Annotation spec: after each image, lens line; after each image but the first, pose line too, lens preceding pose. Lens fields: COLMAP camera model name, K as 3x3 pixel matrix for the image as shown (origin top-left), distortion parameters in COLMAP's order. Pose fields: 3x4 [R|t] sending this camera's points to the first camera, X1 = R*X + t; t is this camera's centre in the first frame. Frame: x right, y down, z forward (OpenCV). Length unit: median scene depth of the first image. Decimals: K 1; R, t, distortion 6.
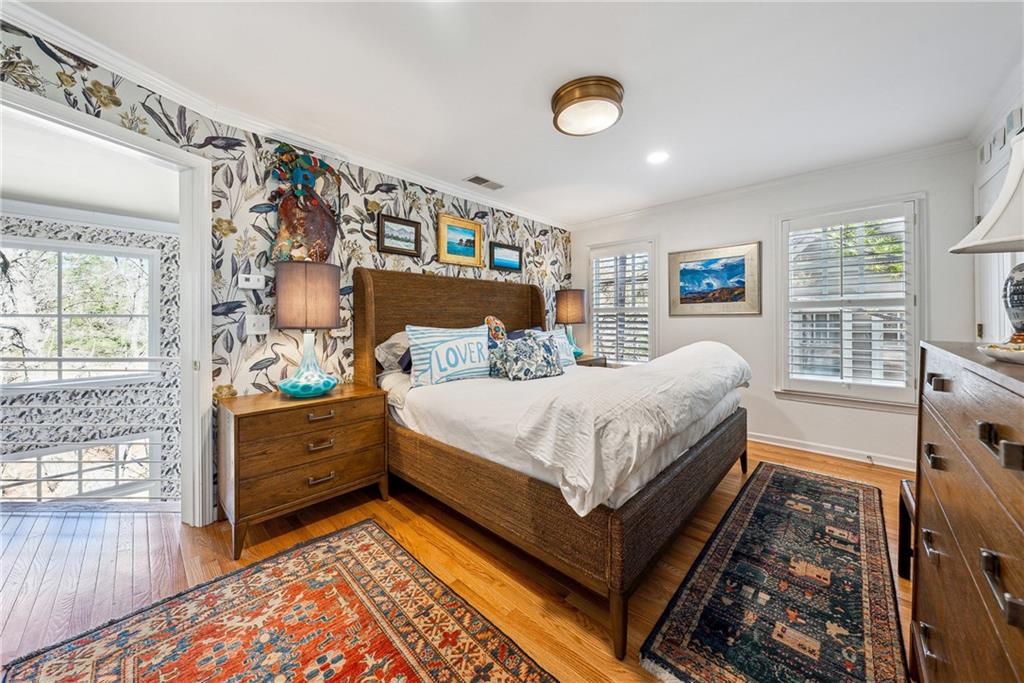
lens RADIAL K [[359.6, 0, 507.4], [0, 359.6, 315.2], [0, 0, 1]] dist [-0.004256, -0.000207]
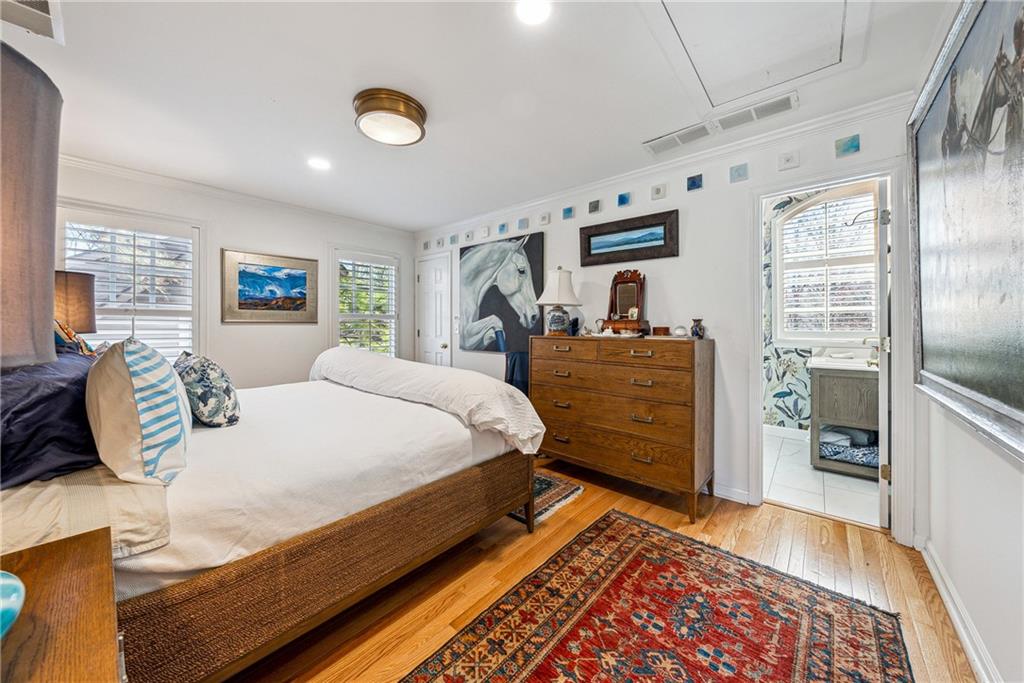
lens RADIAL K [[359.6, 0, 512.5], [0, 359.6, 323.2], [0, 0, 1]] dist [-0.004256, -0.000207]
pose [[-0.049760, 0.013481, 0.998670, -1.077253], [-0.007890, 0.999872, -0.013890, 0.020481], [-0.998730, -0.008571, -0.049647, 0.948130]]
